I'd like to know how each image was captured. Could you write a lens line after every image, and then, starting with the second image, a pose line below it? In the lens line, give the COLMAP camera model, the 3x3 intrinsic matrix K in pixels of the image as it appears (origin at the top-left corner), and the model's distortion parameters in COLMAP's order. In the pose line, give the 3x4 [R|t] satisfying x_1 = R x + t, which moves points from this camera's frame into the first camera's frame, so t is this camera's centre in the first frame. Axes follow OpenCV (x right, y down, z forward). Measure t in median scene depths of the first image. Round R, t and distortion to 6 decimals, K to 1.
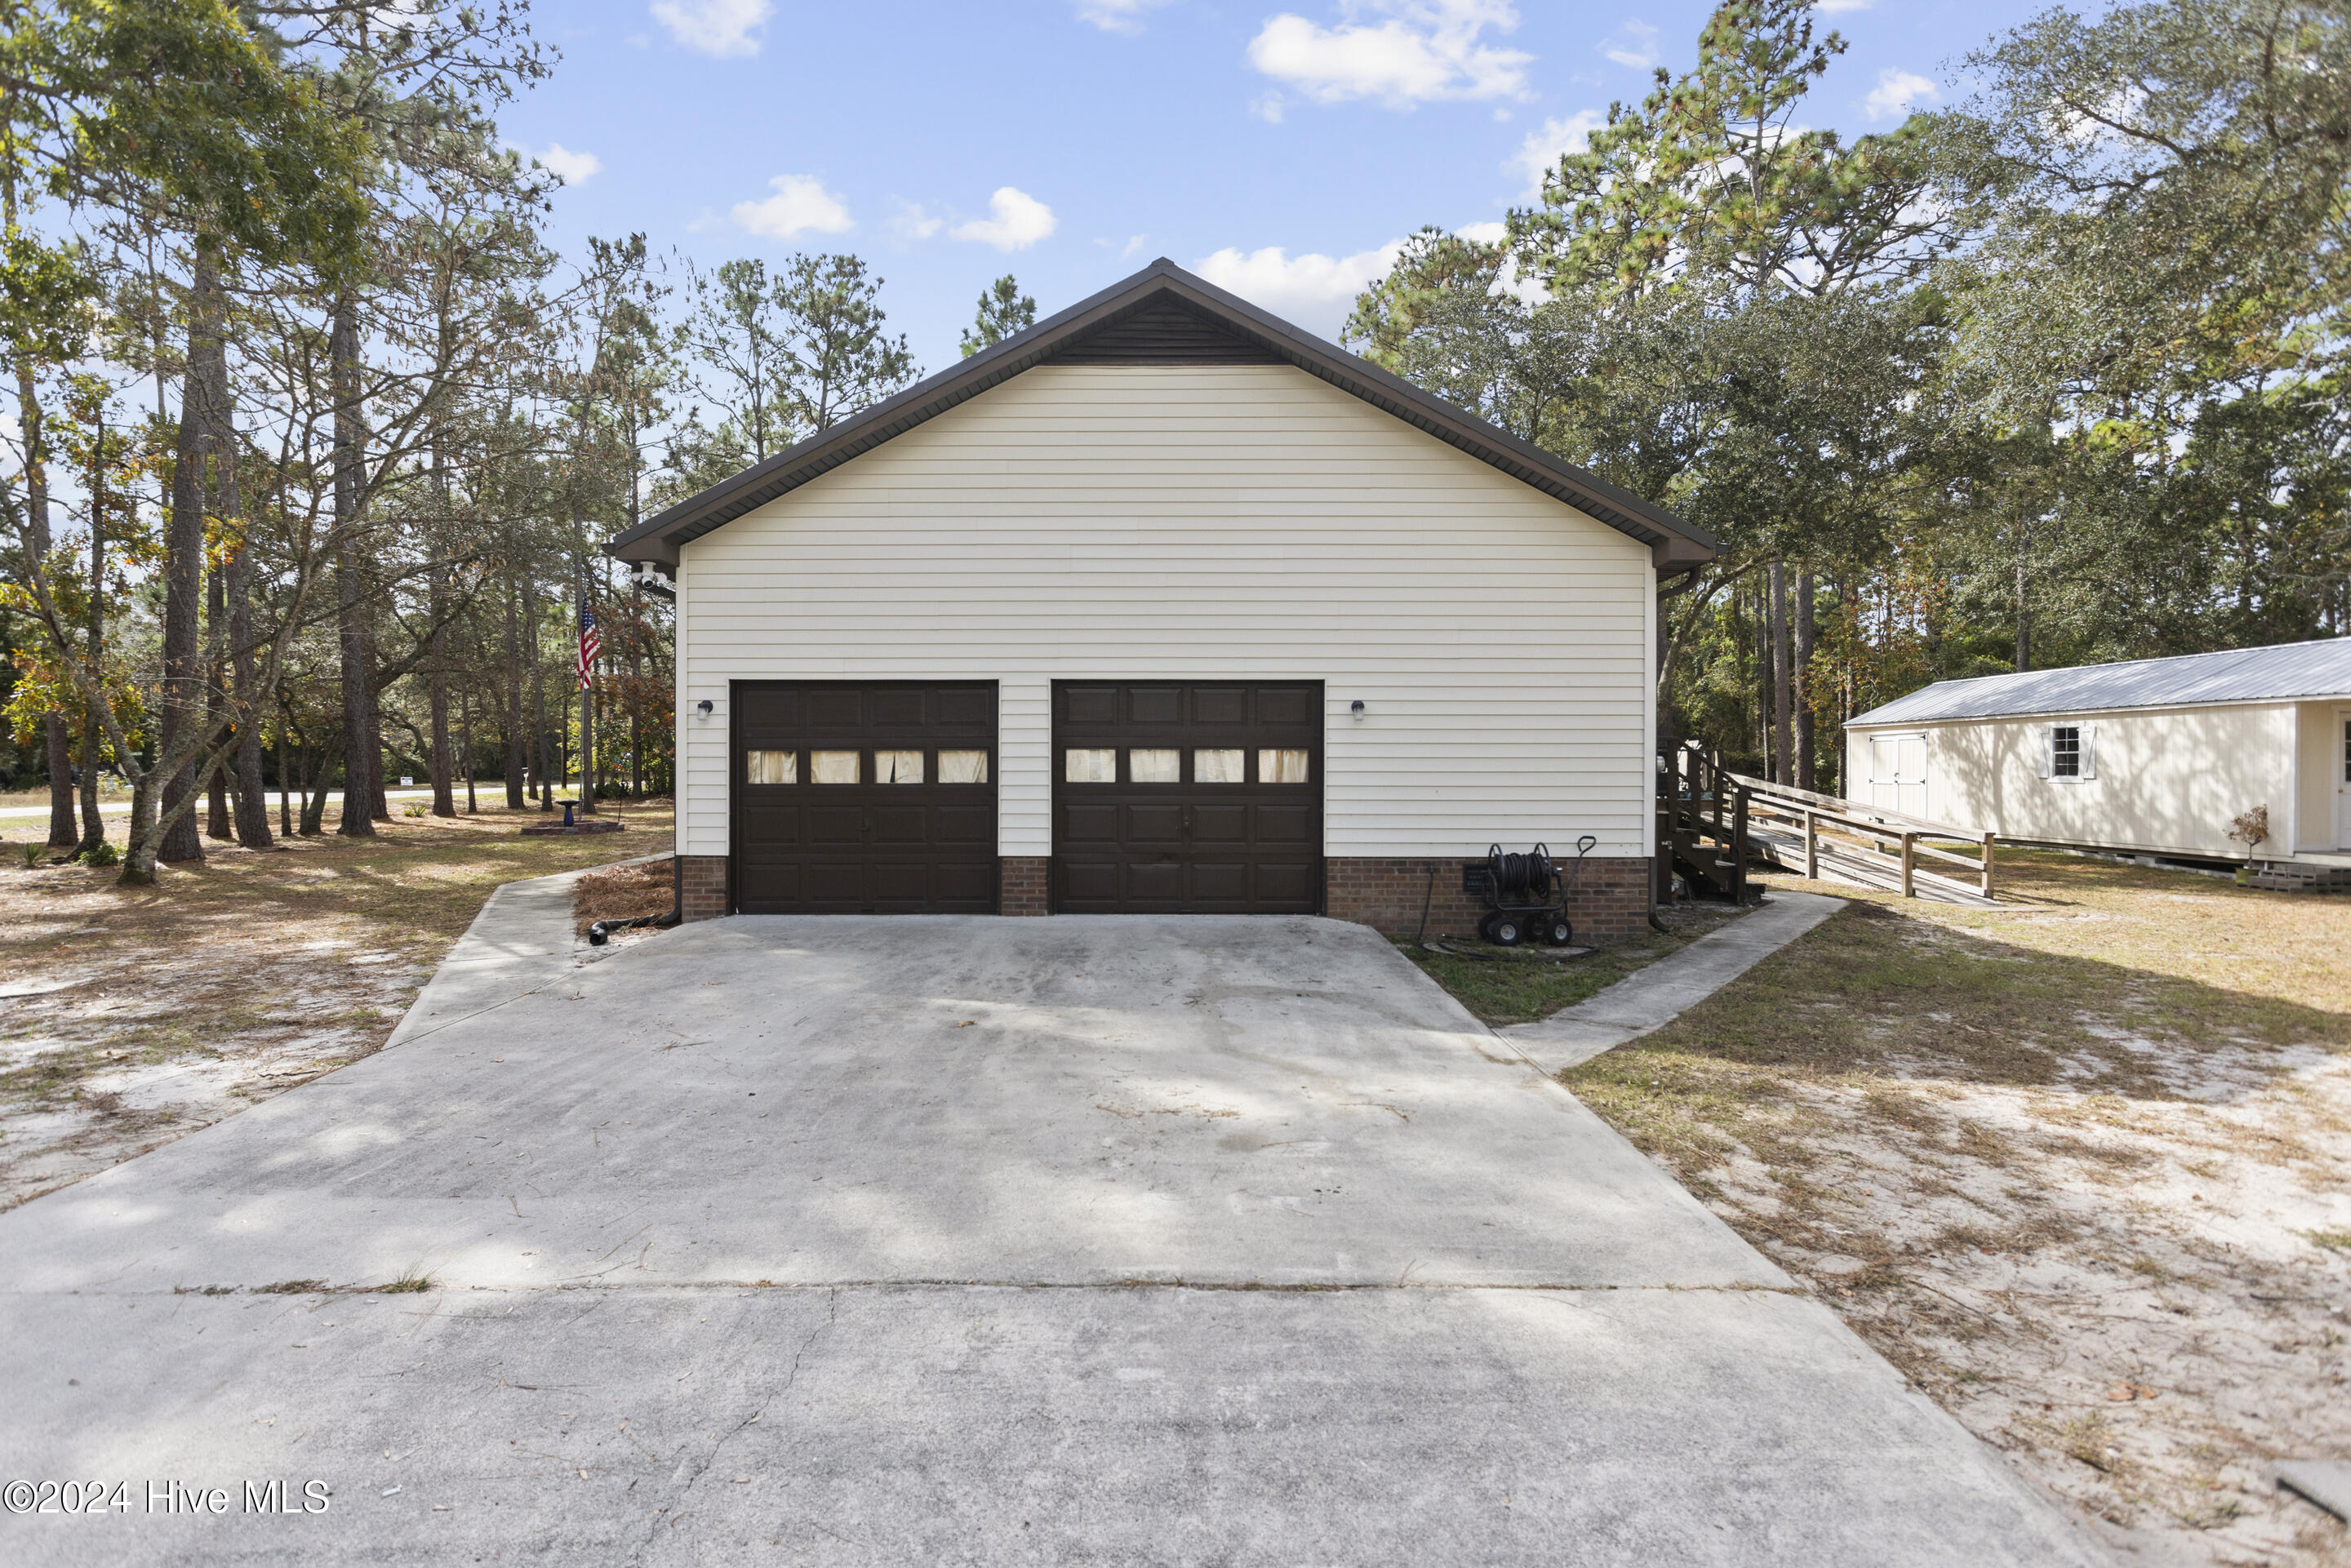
lens RADIAL K [[1154.1, 0, 1175.5], [0, 1154.1, 784.0], [0, 0, 1]] dist [-0.000812, 0.000180]
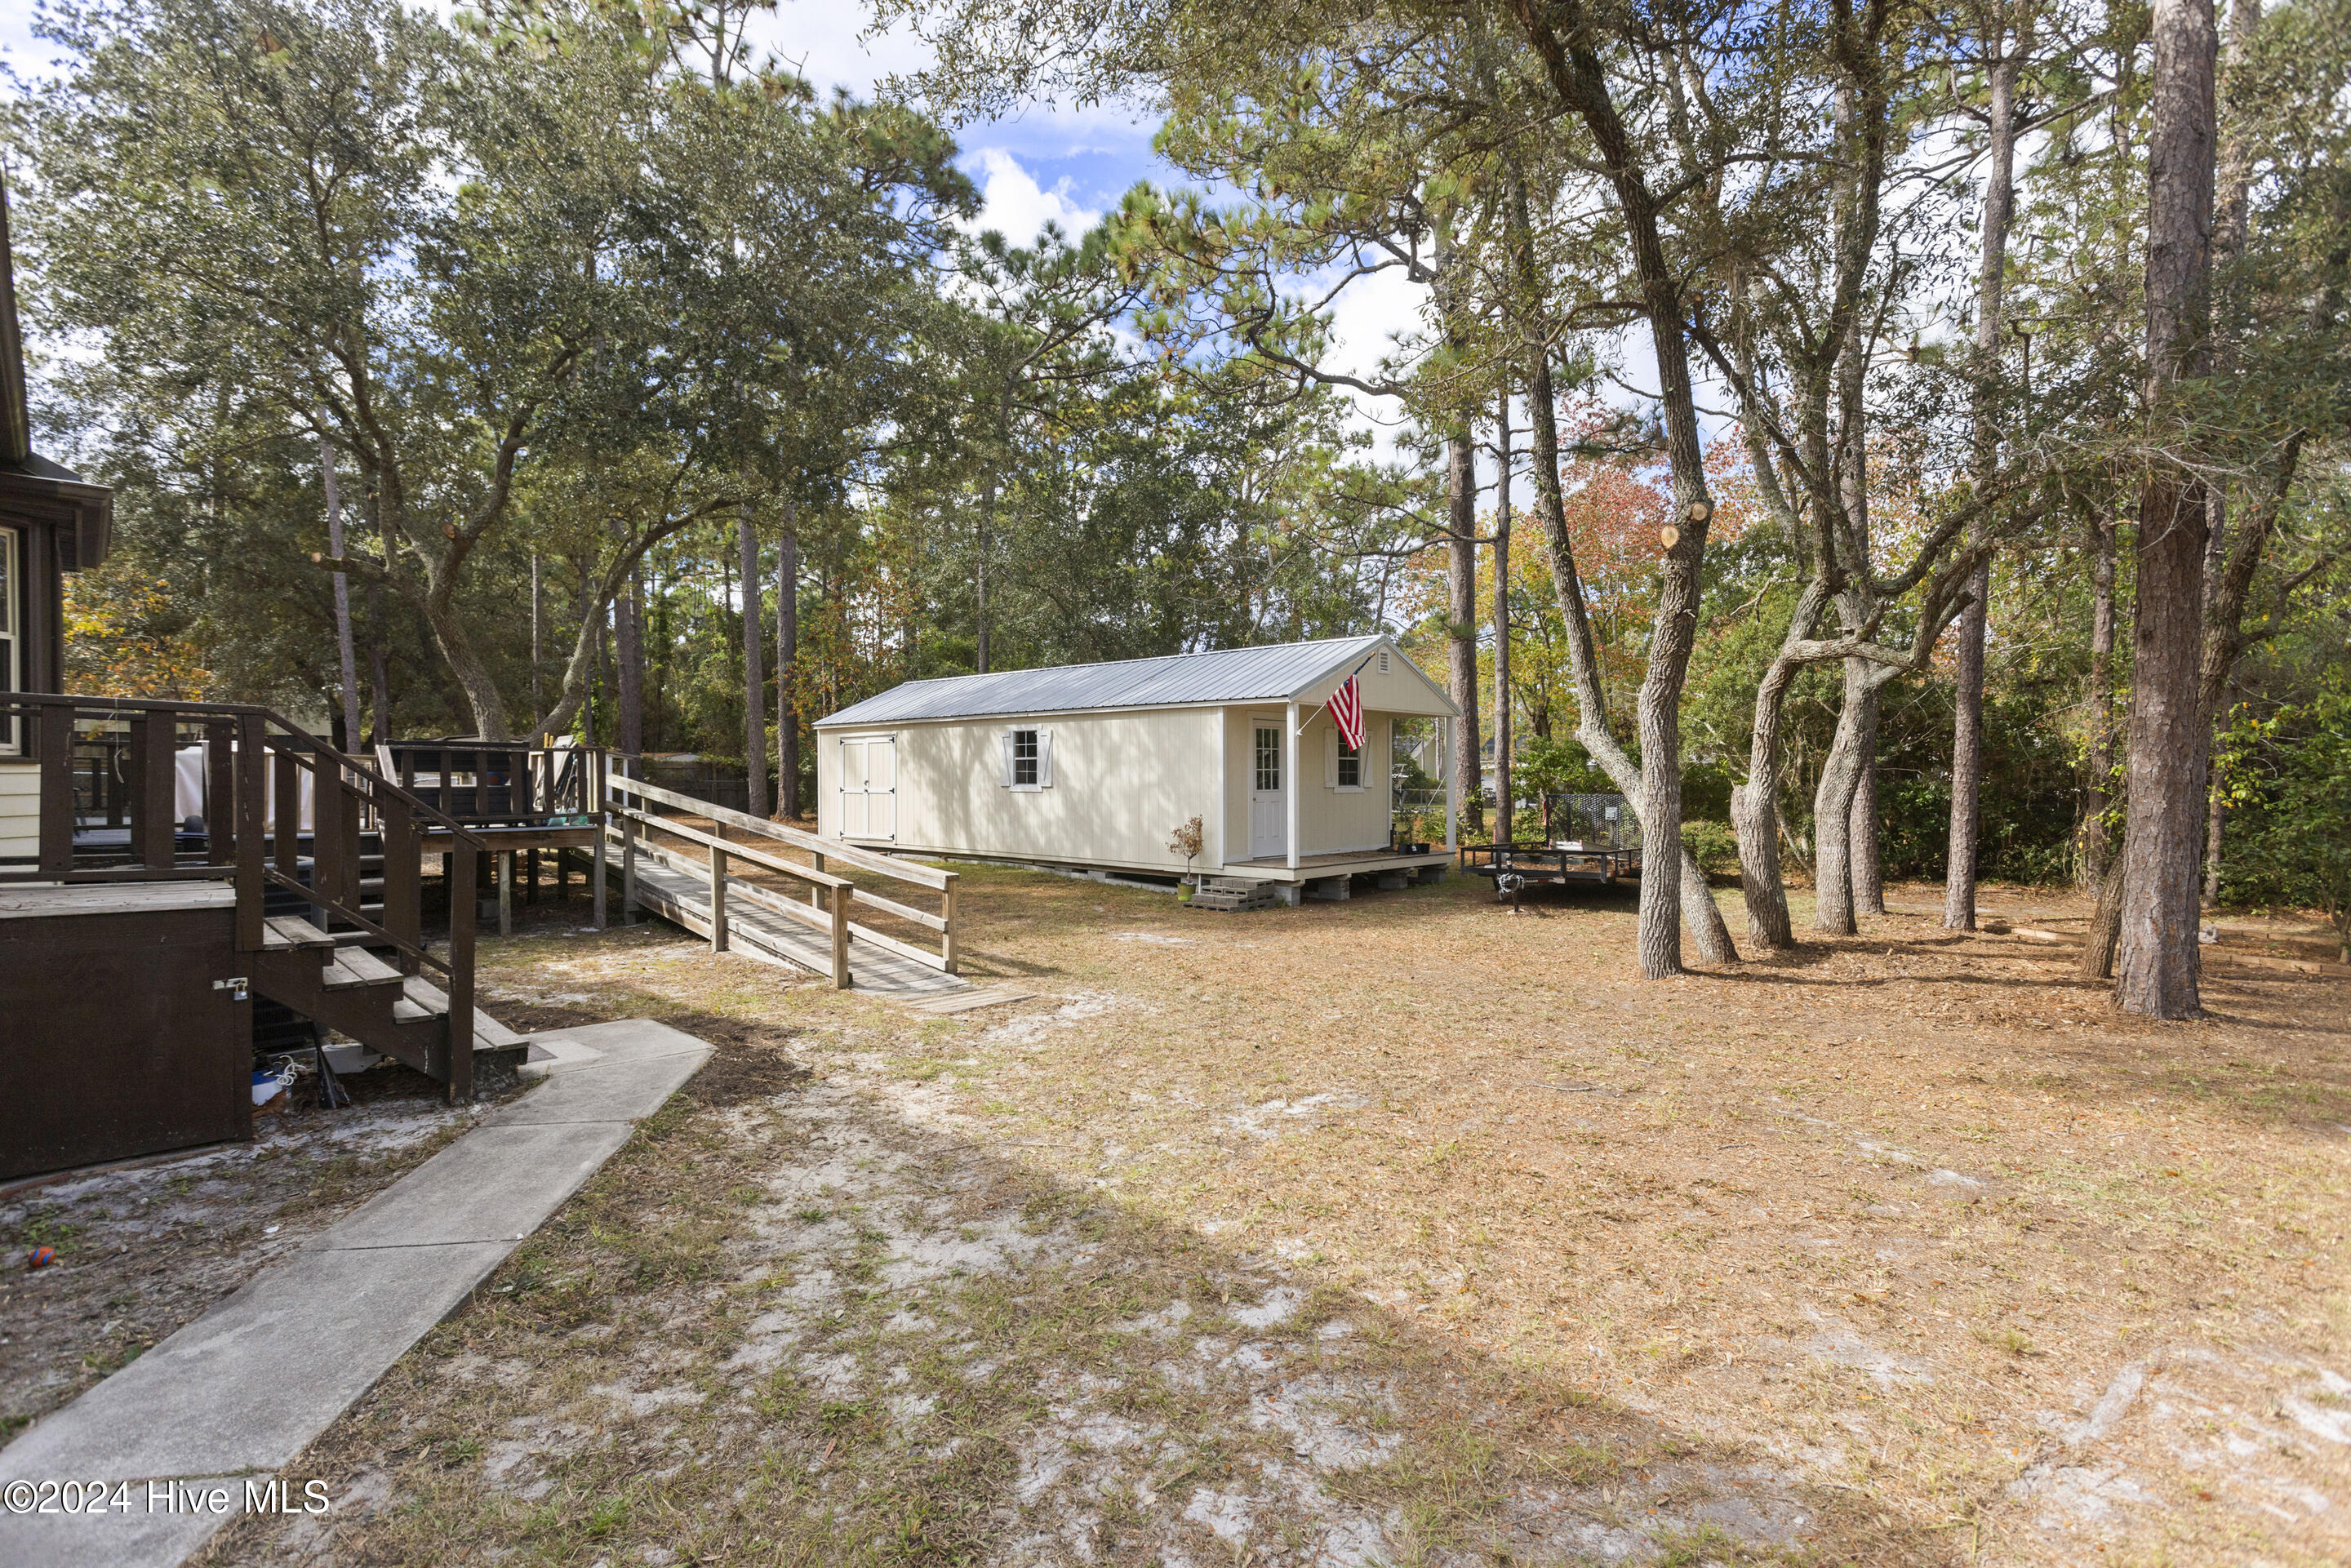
lens RADIAL K [[1067.0, 0, 1175.5], [0, 1067.0, 784.0], [0, 0, 1]] dist [0.000790, 0.000234]
pose [[0.687842, -0.008268, 0.725813, 0.242458], [0.011376, 0.999935, 0.000610, -0.006454], [-0.725771, 0.007838, 0.687891, 0.335592]]
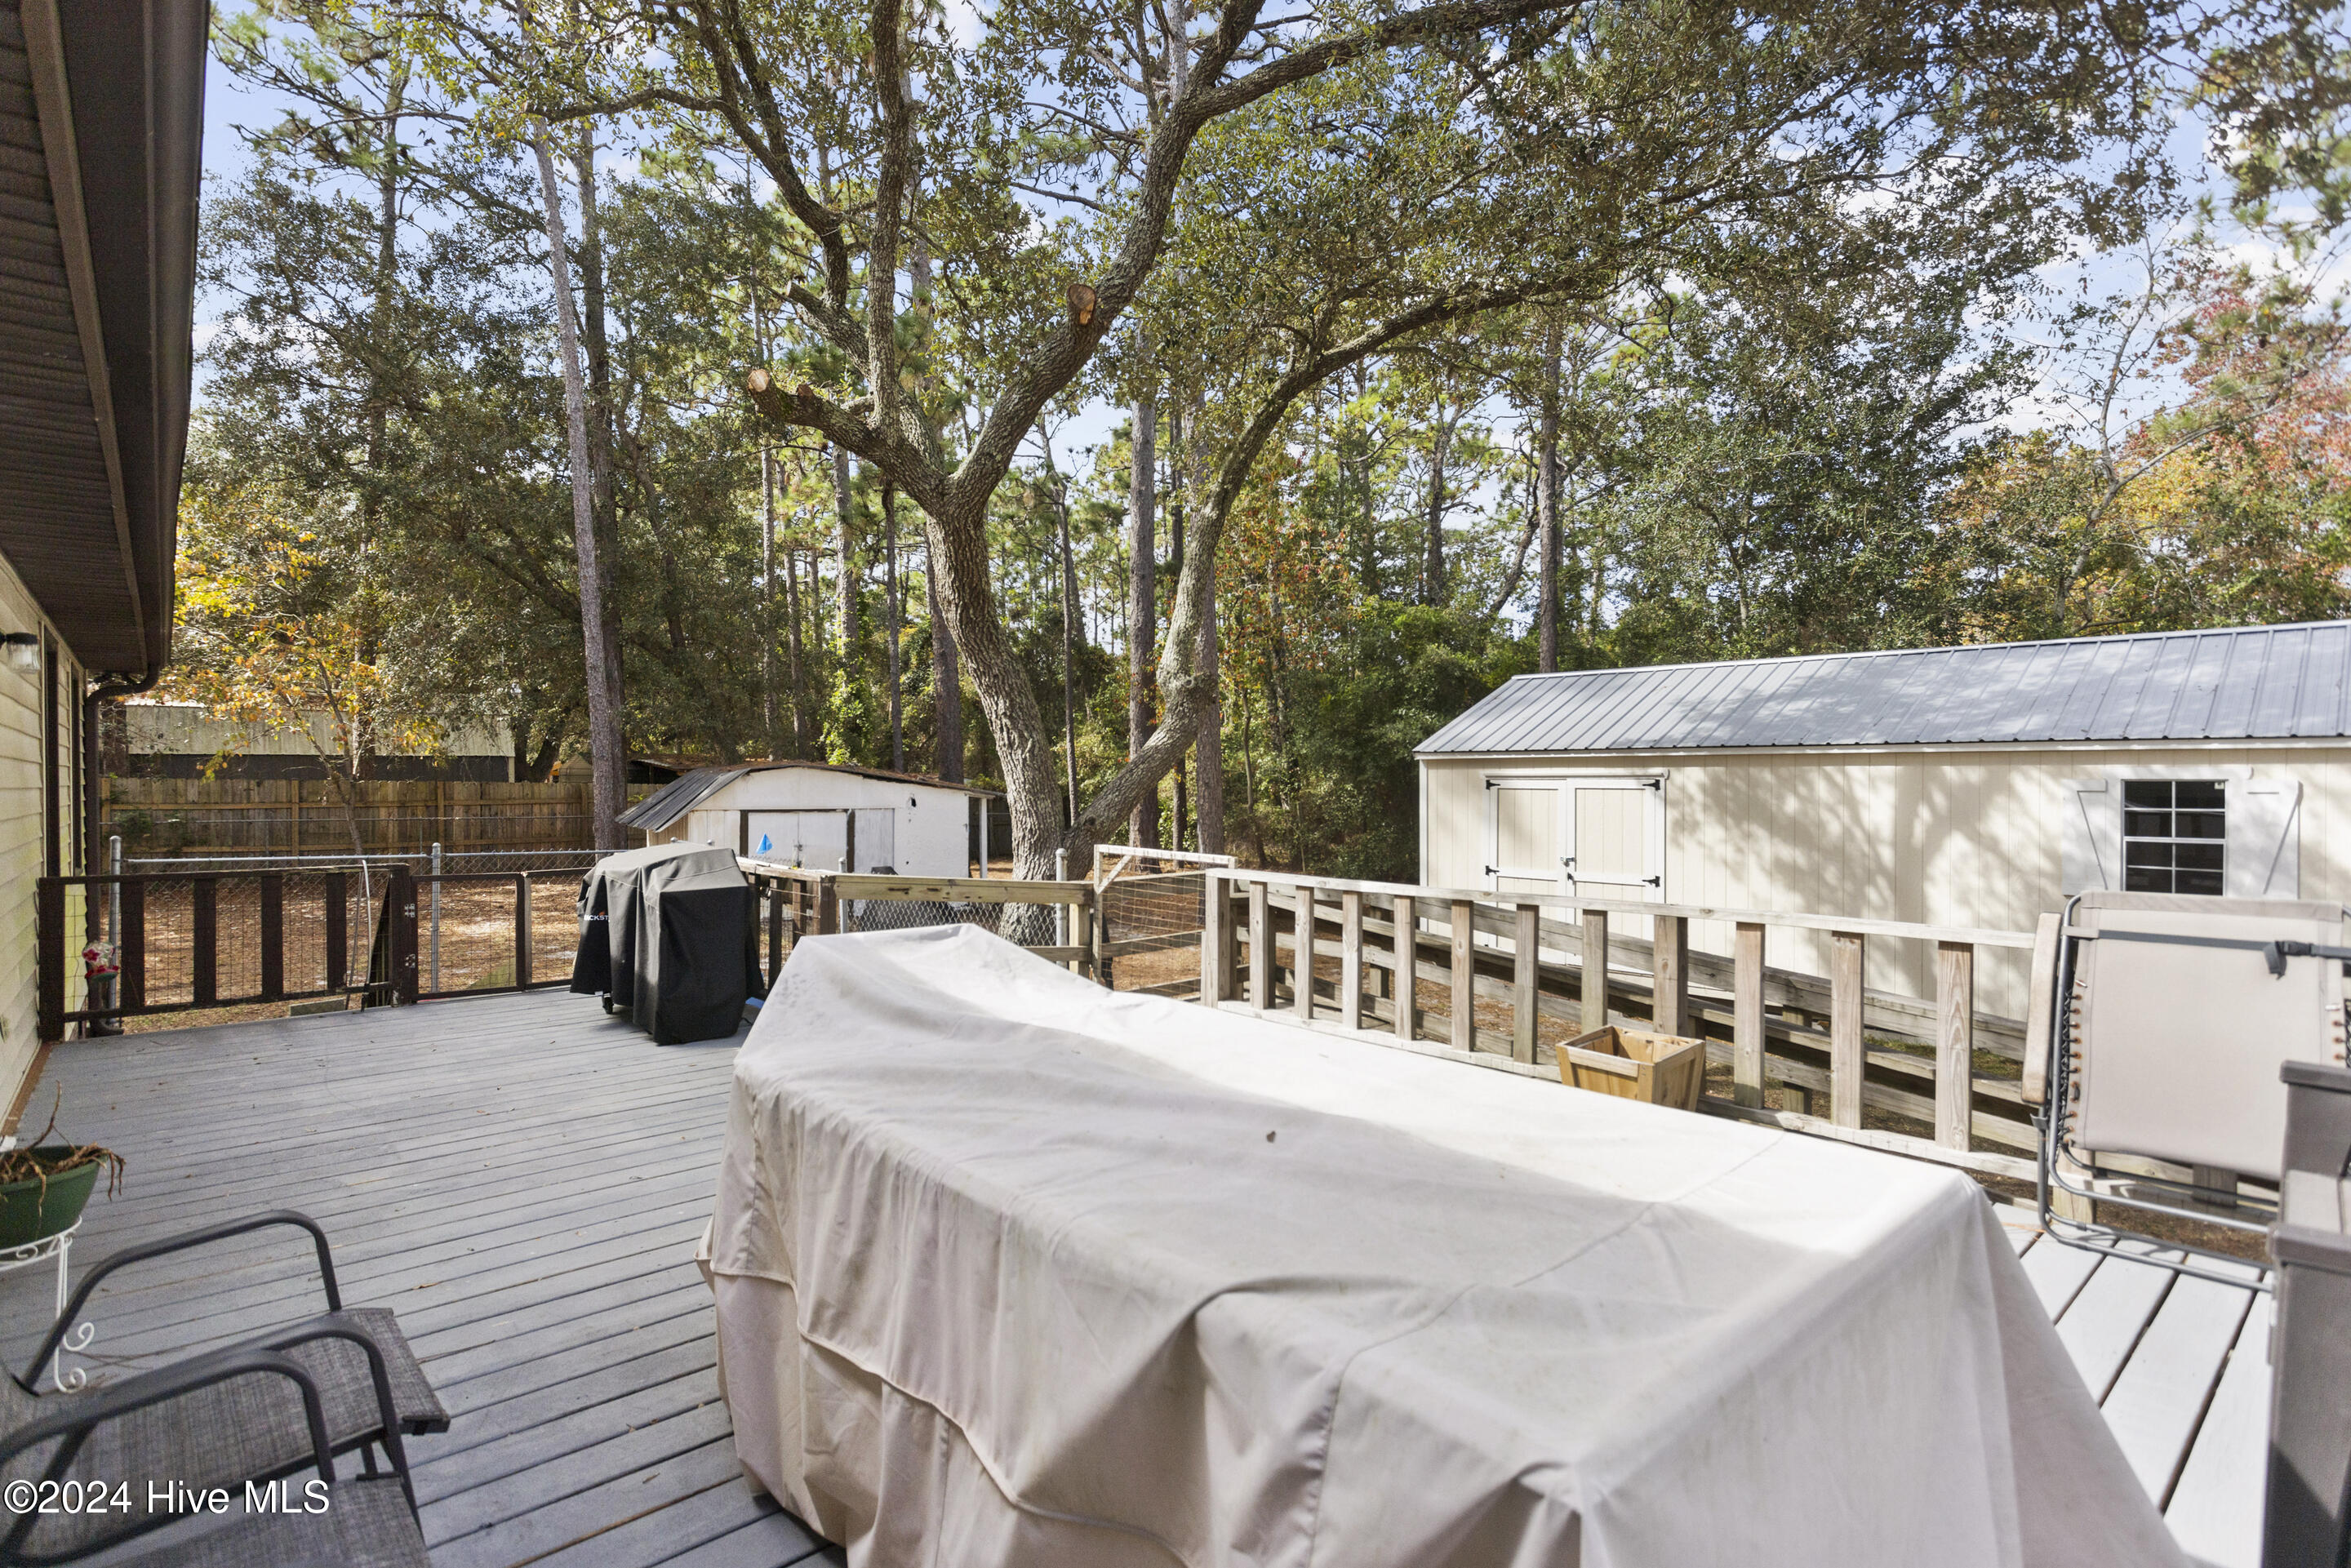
lens RADIAL K [[1154.1, 0, 1175.5], [0, 1154.1, 784.0], [0, 0, 1]] dist [-0.000812, 0.000180]
pose [[0.746541, -0.007502, 0.665297, 0.239792], [0.010550, 0.999944, -0.000563, -0.050823], [-0.665256, 0.007439, 0.746578, 0.925421]]
